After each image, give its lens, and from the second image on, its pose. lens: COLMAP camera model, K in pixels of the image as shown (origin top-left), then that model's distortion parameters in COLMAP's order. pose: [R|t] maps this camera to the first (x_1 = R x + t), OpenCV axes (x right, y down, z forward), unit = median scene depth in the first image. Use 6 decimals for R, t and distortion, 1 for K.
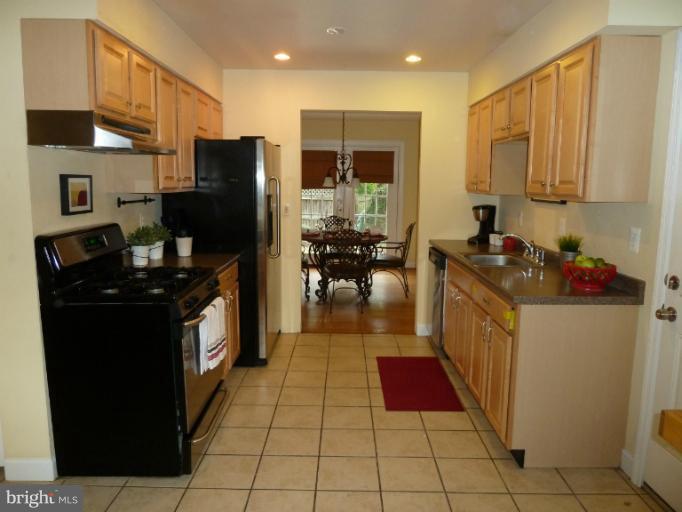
lens RADIAL K [[522.5, 0, 341.3], [0, 522.5, 255.3], [0, 0, 1]] dist [-0.041094, -0.006050]
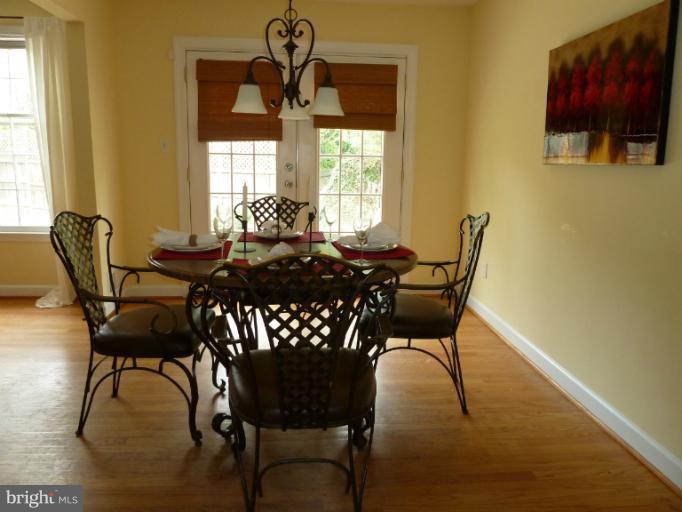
lens RADIAL K [[522.5, 0, 340.8], [0, 522.5, 254.5], [0, 0, 1]] dist [-0.041094, -0.006050]
pose [[0.996659, -0.013849, 0.080494, 0.006762], [0.011101, 0.999344, 0.034477, -0.045017], [-0.080919, -0.033468, 0.996159, 0.600337]]
